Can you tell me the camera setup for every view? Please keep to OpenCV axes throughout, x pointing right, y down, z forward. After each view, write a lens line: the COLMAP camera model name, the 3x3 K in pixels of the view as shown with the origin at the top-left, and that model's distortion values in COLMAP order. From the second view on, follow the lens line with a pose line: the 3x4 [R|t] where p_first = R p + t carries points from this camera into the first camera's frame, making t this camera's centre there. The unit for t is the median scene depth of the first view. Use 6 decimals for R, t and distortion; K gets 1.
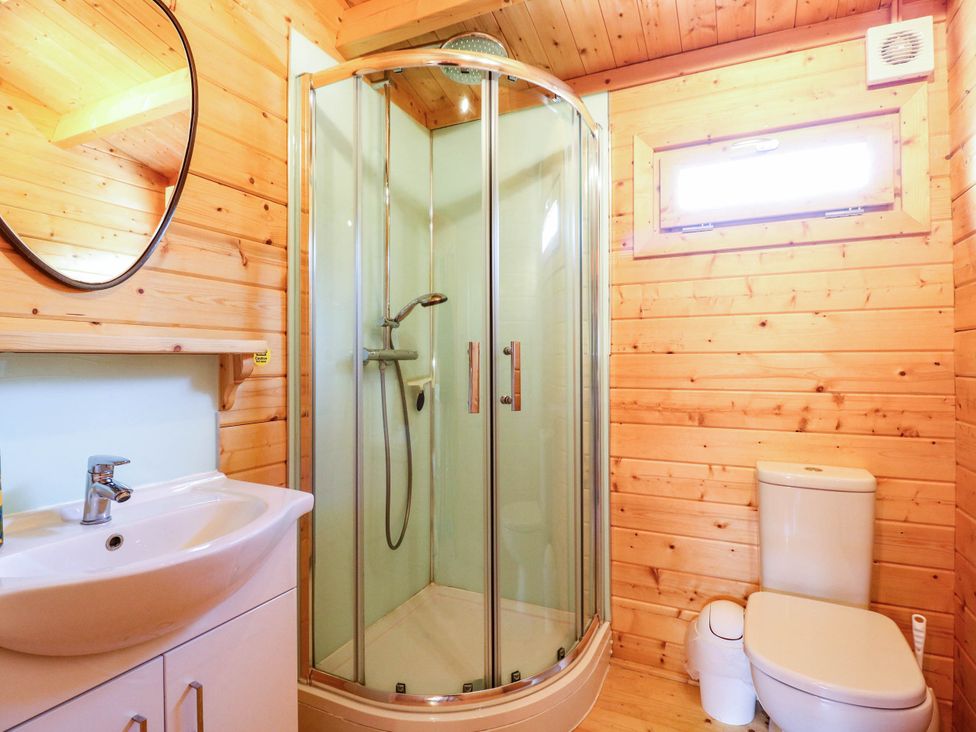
lens RADIAL K [[512.2, 0, 493.5], [0, 512.2, 357.6], [0, 0, 1]] dist [0.003110, -0.015215]
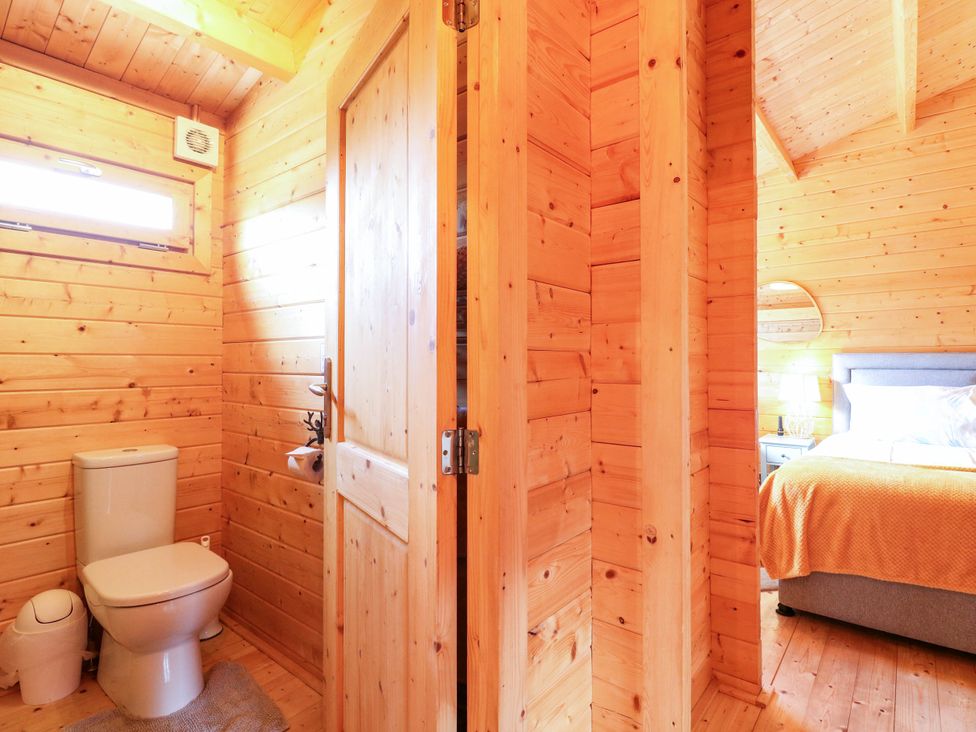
lens RADIAL K [[512.2, 0, 493.5], [0, 512.2, 357.6], [0, 0, 1]] dist [0.003110, -0.015215]
pose [[0.231423, 0.010052, 0.972801, -0.369982], [-0.011493, 0.999905, -0.007598, -0.005478], [-0.972785, -0.009422, 0.231517, -0.133279]]
